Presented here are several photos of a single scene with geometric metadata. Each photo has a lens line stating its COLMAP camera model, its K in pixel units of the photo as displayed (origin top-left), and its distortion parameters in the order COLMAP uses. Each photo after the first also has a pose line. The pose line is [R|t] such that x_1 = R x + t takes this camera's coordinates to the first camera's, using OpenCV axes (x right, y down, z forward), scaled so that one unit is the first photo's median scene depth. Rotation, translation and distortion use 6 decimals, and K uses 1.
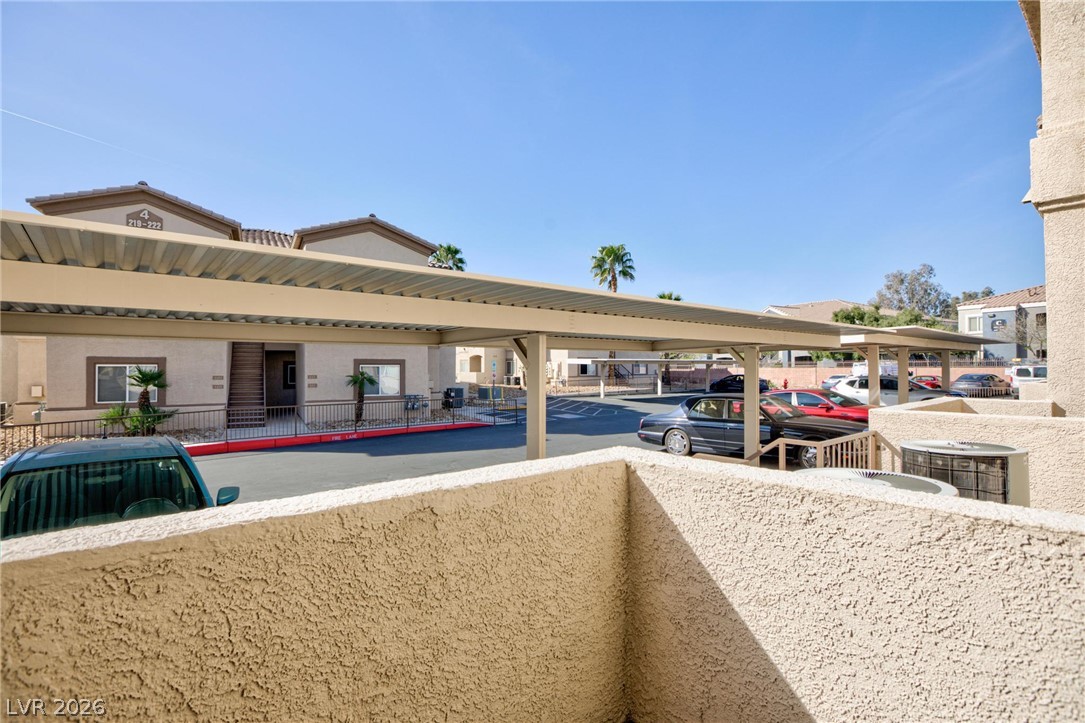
lens RADIAL K [[519.6, 0, 542.5], [0, 519.6, 361.5], [0, 0, 1]] dist [-0.000383, 0.001927]
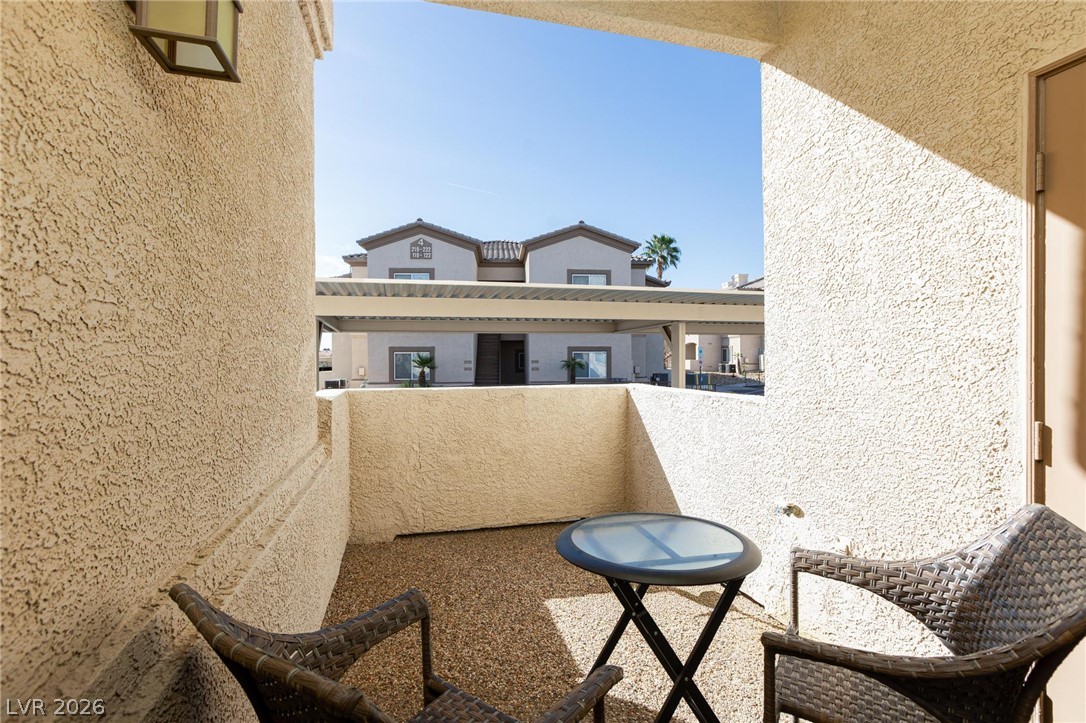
lens RADIAL K [[514.6, 0, 543.0], [0, 514.6, 361.5], [0, 0, 1]] dist [-0.002895, 0.000030]
pose [[0.913426, 0.001433, -0.407002, 0.062308], [0.007572, 0.999761, 0.020513, 0.004358], [0.406934, -0.021819, 0.913197, -0.087513]]
